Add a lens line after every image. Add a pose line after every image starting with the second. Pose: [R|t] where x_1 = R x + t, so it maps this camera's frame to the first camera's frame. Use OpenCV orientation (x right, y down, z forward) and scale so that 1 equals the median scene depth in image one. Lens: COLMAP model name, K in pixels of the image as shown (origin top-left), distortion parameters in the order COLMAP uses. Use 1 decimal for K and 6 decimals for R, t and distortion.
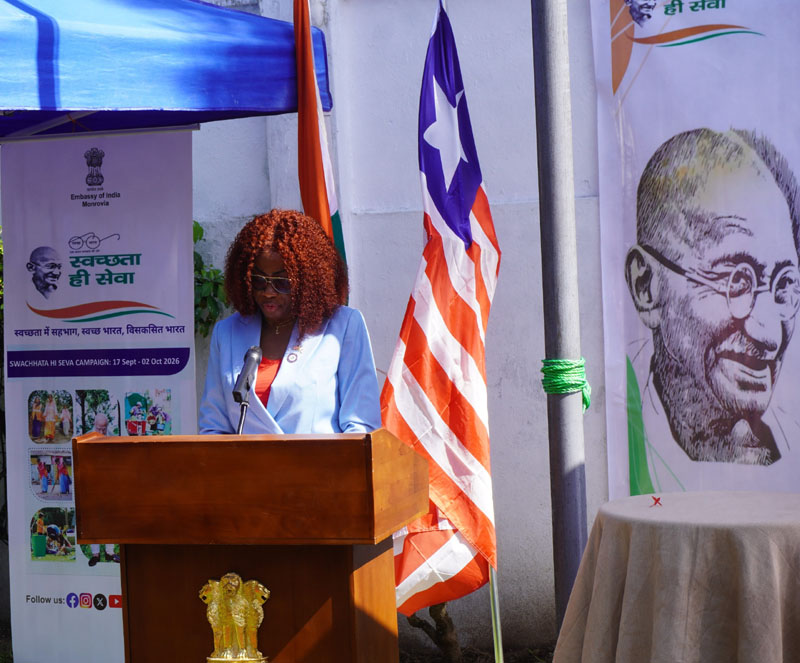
lens RADIAL K [[2029.7, 0, 344.1], [0, 2029.7, 333.1], [0, 0, 1]] dist [-0.035809, 0.793954]
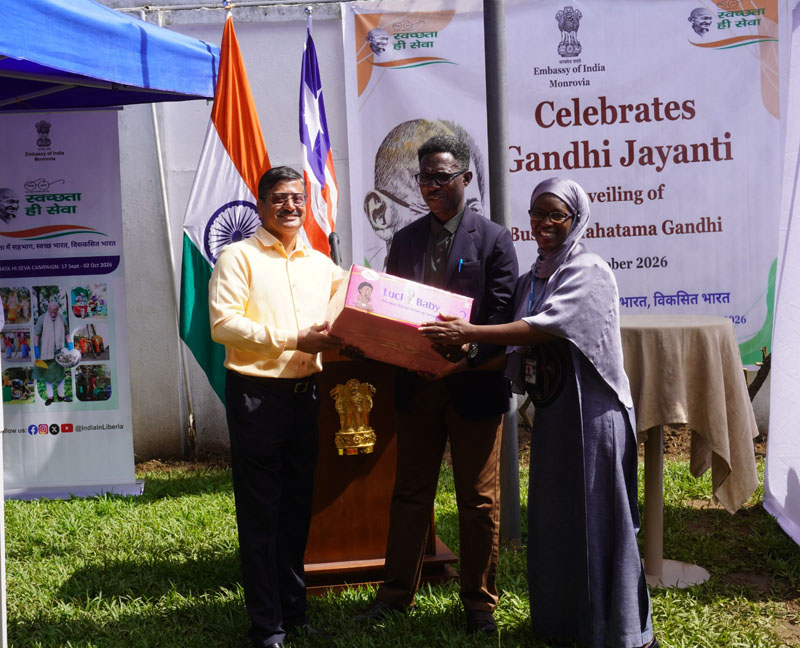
lens RADIAL K [[1299.3, 0, 353.1], [0, 1299.3, 332.8], [0, 0, 1]] dist [-0.023798, 0.191763]
pose [[0.904555, -0.039766, 0.424498, -0.331323], [0.021659, 0.998641, 0.047398, 0.022648], [-0.425806, -0.033680, 0.904188, 0.052046]]
